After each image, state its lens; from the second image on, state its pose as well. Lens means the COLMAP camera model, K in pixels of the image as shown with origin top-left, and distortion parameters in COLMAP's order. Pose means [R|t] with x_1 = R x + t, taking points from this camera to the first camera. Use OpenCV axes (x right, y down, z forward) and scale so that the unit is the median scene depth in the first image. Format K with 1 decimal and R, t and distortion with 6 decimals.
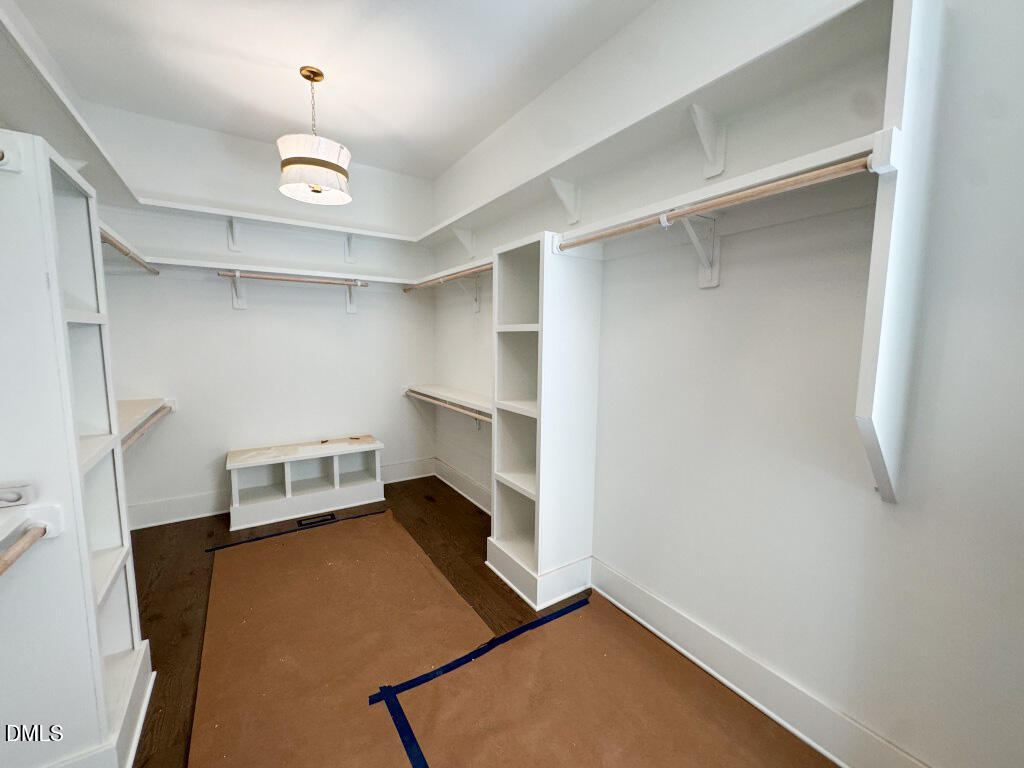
lens RADIAL K [[410.1, 0, 511.3], [0, 410.1, 382.9], [0, 0, 1]] dist [-0.009268, 0.001383]
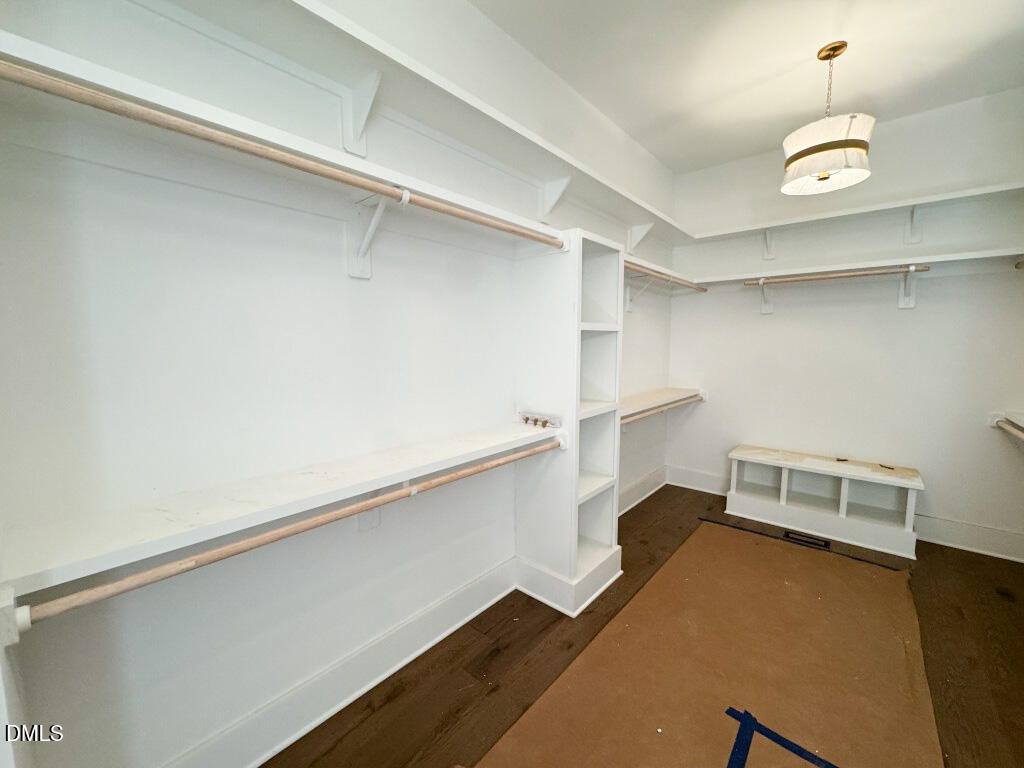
lens RADIAL K [[410.1, 0, 510.1], [0, 410.1, 383.5], [0, 0, 1]] dist [-0.009268, 0.001383]
pose [[0.270787, 0.087050, -0.958695, 0.196868], [-0.100955, 0.992979, 0.061647, 0.000058], [0.957331, 0.080092, 0.277674, 0.090513]]
